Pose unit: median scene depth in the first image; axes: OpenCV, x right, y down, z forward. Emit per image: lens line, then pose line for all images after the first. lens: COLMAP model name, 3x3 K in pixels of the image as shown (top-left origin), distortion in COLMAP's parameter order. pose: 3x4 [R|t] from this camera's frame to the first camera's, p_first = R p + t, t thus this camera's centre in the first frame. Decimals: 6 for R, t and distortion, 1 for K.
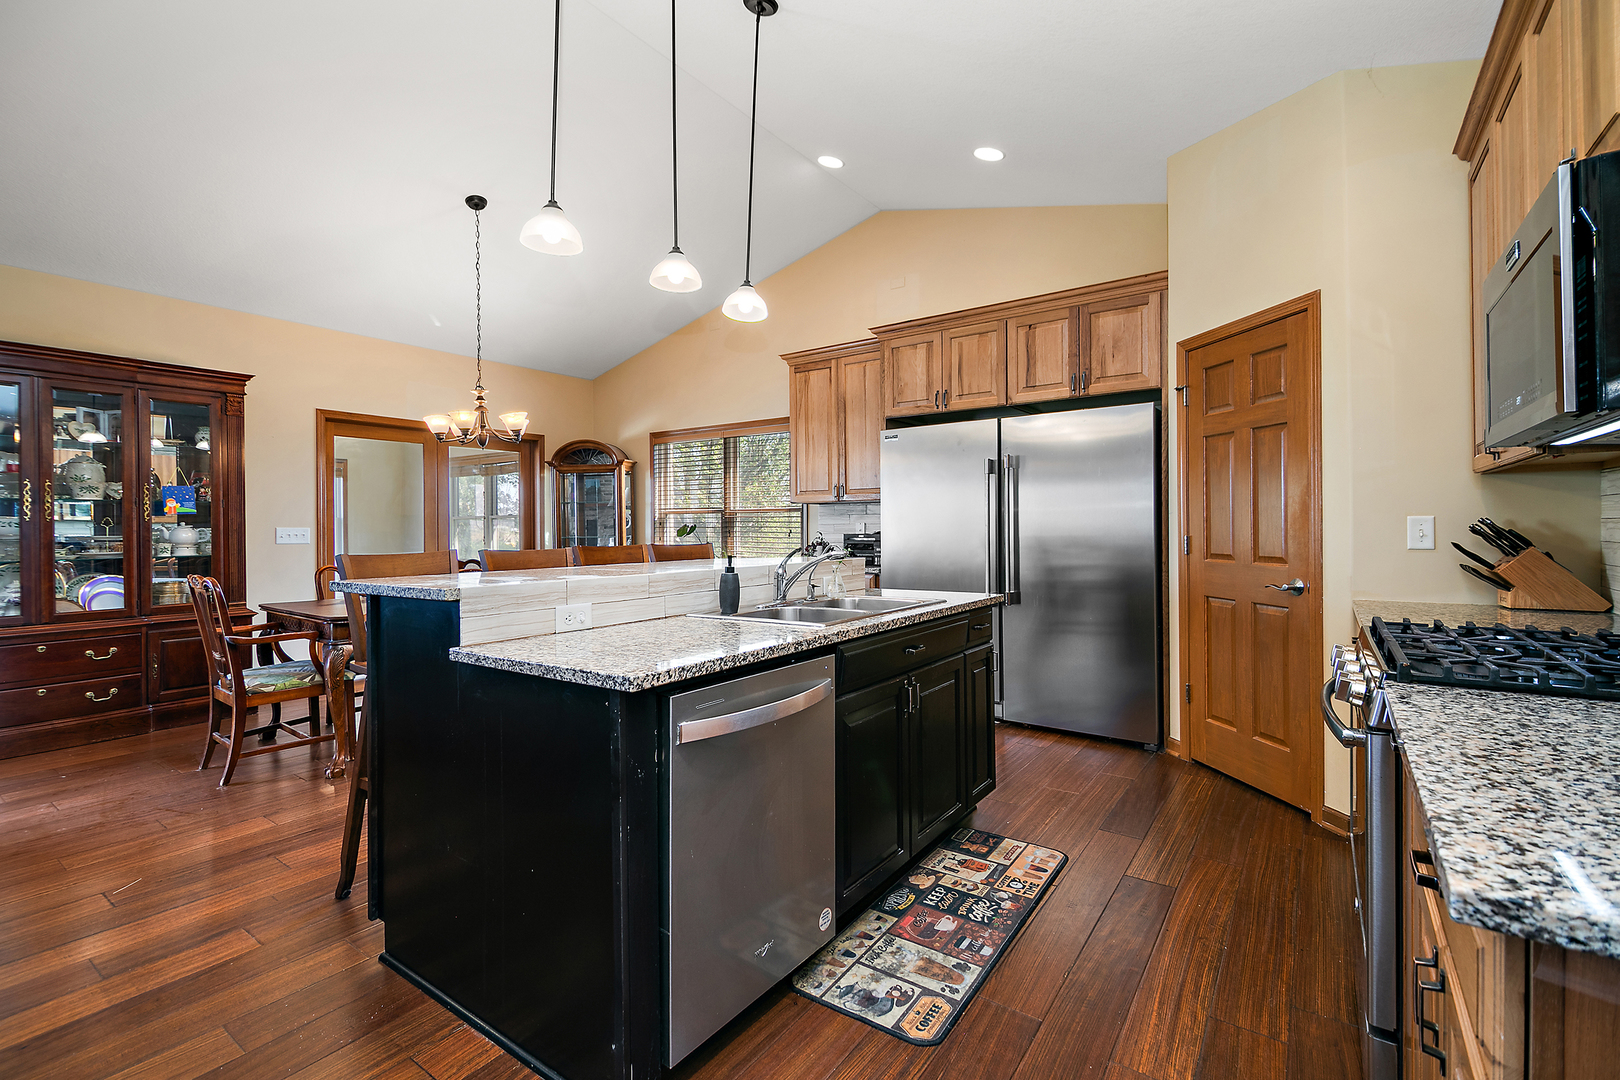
lens RADIAL K [[714.5, 0, 816.3], [0, 714.5, 531.8], [0, 0, 1]] dist [0.002142, -0.000102]
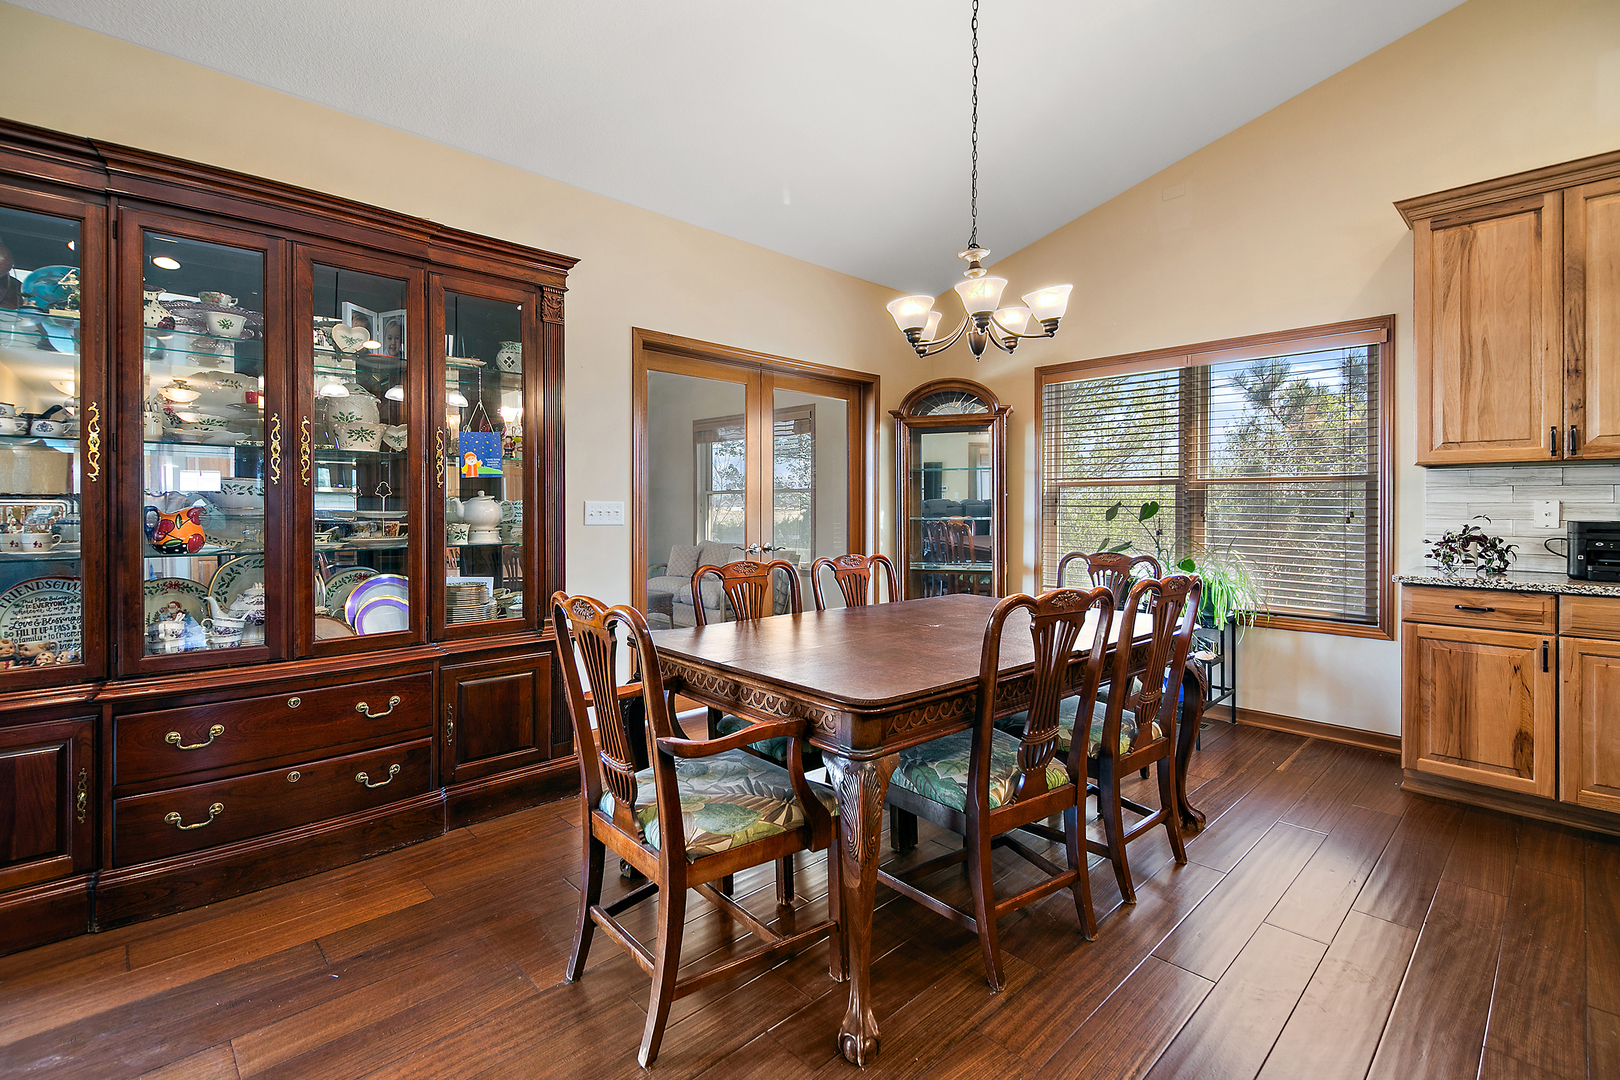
lens RADIAL K [[725.3, 0, 820.0], [0, 725.3, 517.9], [0, 0, 1]] dist [0.033155, -0.017018]
pose [[0.983182, 0.011772, -0.182248, -0.515140], [-0.010249, 0.999904, 0.009298, 0.001816], [0.182340, -0.007274, 0.983209, 0.455757]]
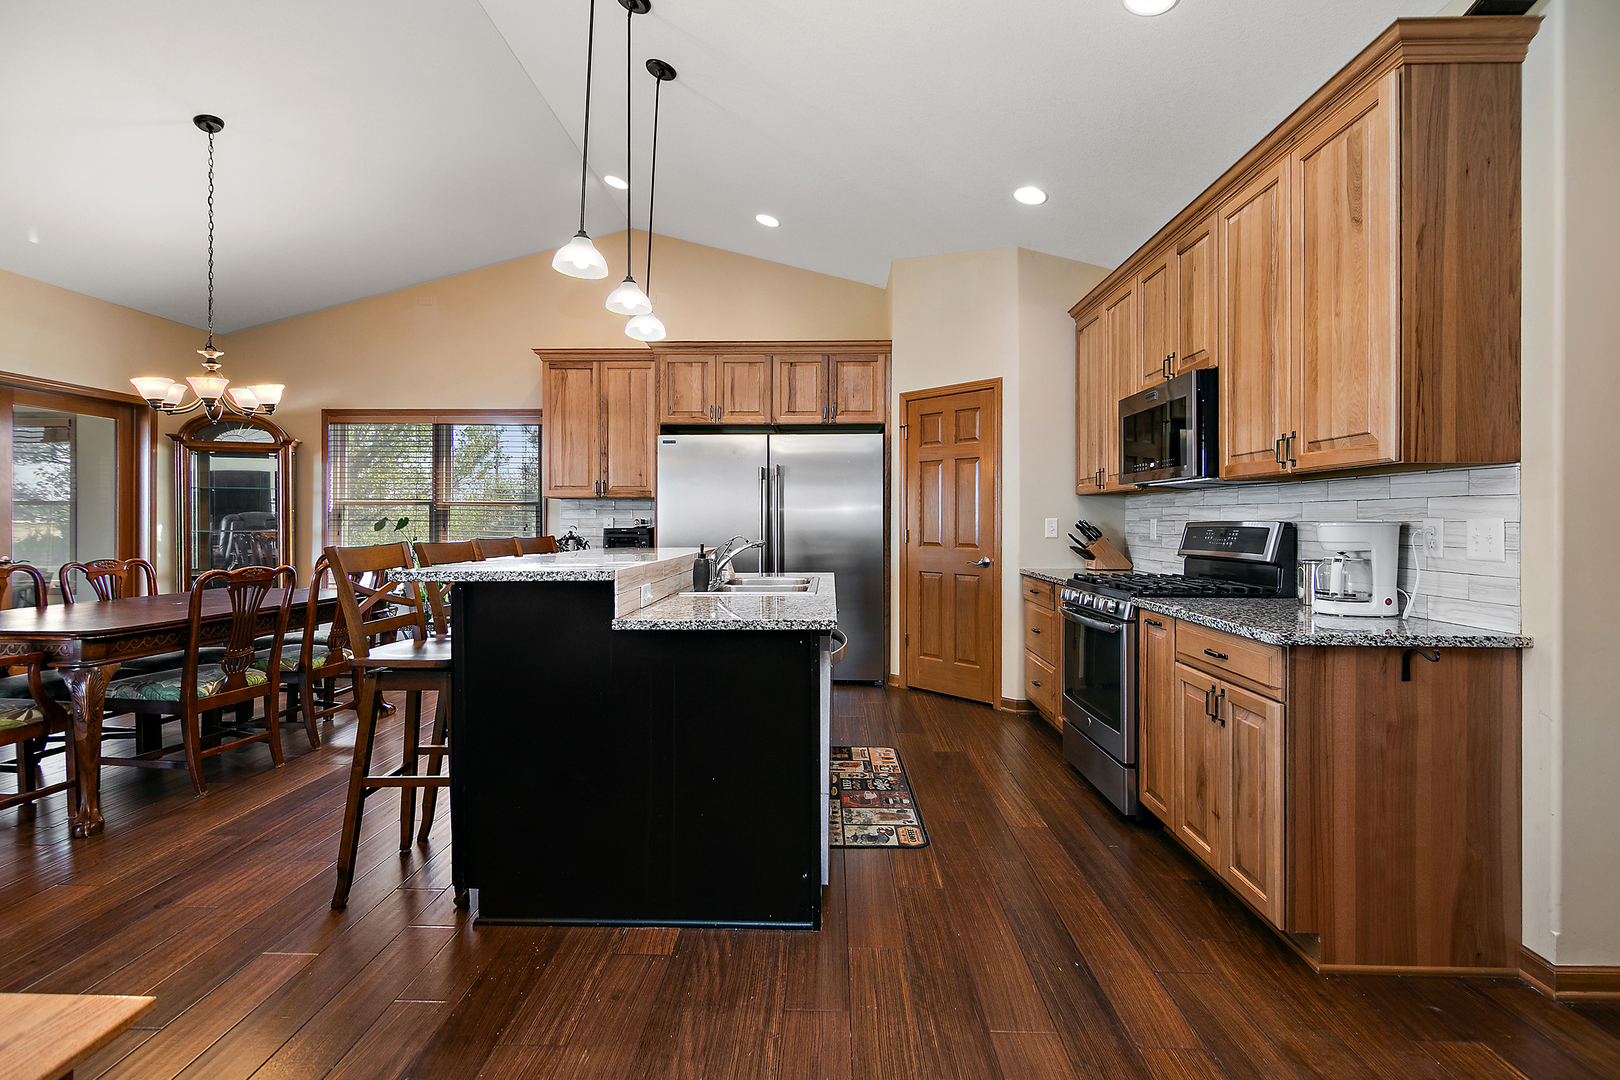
lens RADIAL K [[724.3, 0, 817.9], [0, 724.3, 525.4], [0, 0, 1]] dist [0.000707, -0.005904]
pose [[0.828147, 0.006305, 0.560475, -0.379549], [-0.004404, 0.999979, -0.004741, 0.003533], [-0.560493, 0.001458, 0.828158, -0.083650]]
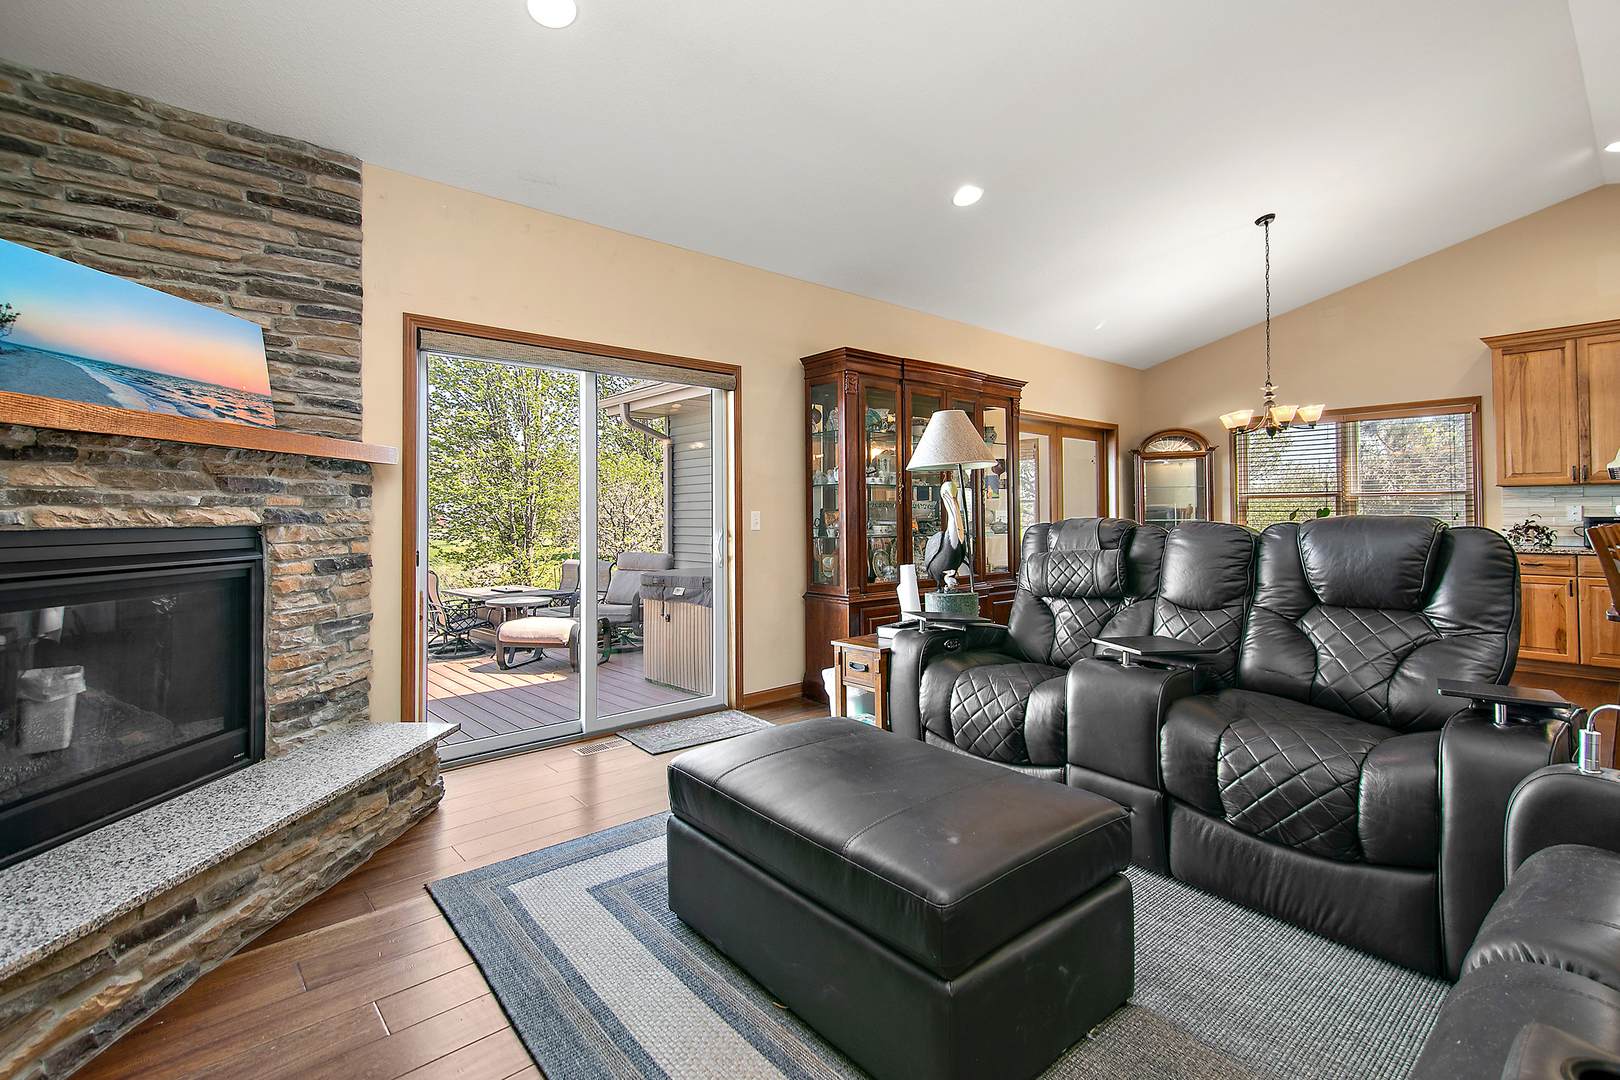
lens RADIAL K [[748.5, 0, 805.1], [0, 748.5, 510.5], [0, 0, 1]] dist [-0.001463, -0.000542]
pose [[0.969668, -0.000670, -0.244424, -0.943715], [-0.002055, 0.999939, -0.010892, 0.009840], [0.244416, 0.011064, 0.969607, -0.321483]]
